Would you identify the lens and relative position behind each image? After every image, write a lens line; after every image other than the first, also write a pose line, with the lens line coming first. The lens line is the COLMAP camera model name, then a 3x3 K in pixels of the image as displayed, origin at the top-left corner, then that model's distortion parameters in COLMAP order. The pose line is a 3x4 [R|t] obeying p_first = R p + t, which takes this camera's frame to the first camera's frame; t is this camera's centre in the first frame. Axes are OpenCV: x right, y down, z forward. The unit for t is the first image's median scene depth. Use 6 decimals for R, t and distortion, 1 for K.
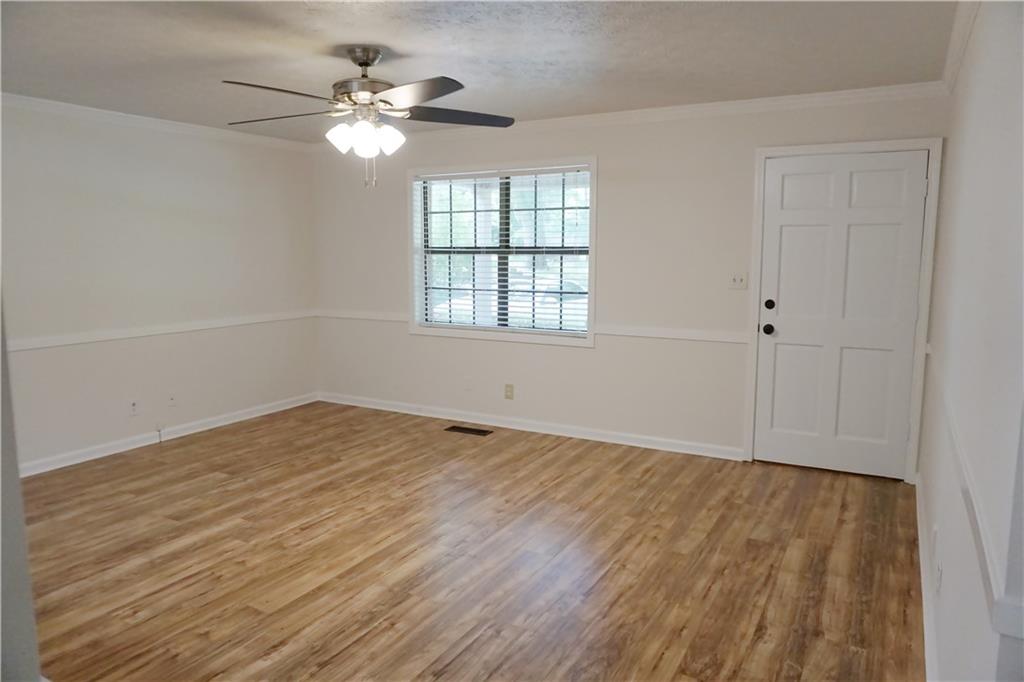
lens RADIAL K [[690.5, 0, 512.9], [0, 690.5, 346.3], [0, 0, 1]] dist [-0.034393, -0.000773]
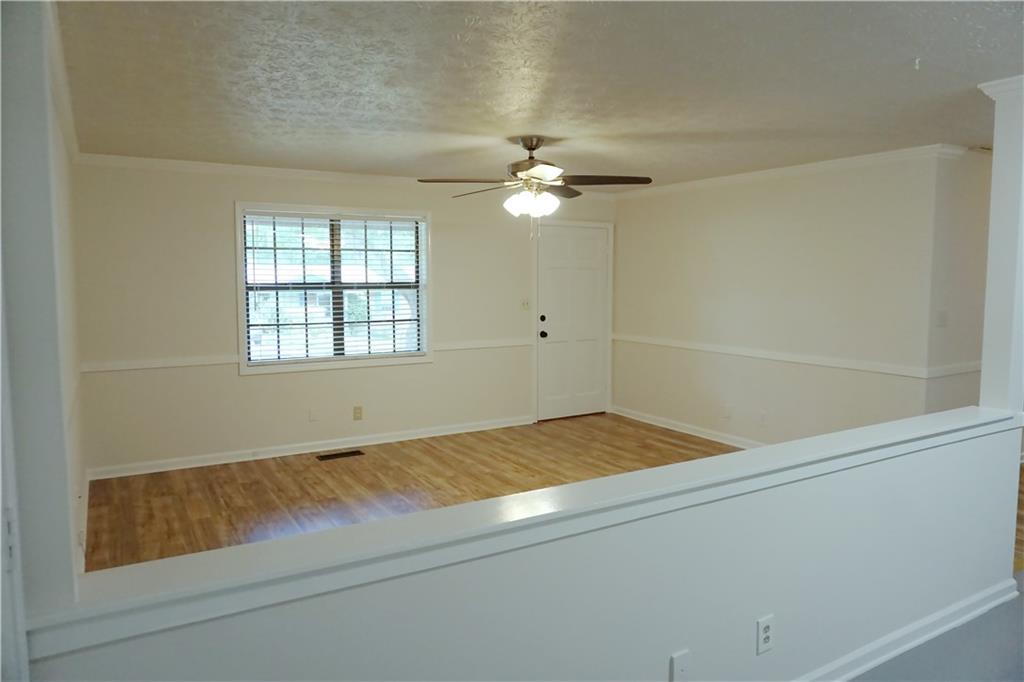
lens RADIAL K [[690.5, 0, 513.8], [0, 690.5, 340.1], [0, 0, 1]] dist [-0.034393, -0.000773]
pose [[0.486045, -0.076440, 0.870585, -0.870782], [0.125718, 0.991922, 0.016906, -0.039203], [-0.864844, 0.101231, 0.491728, 0.242310]]
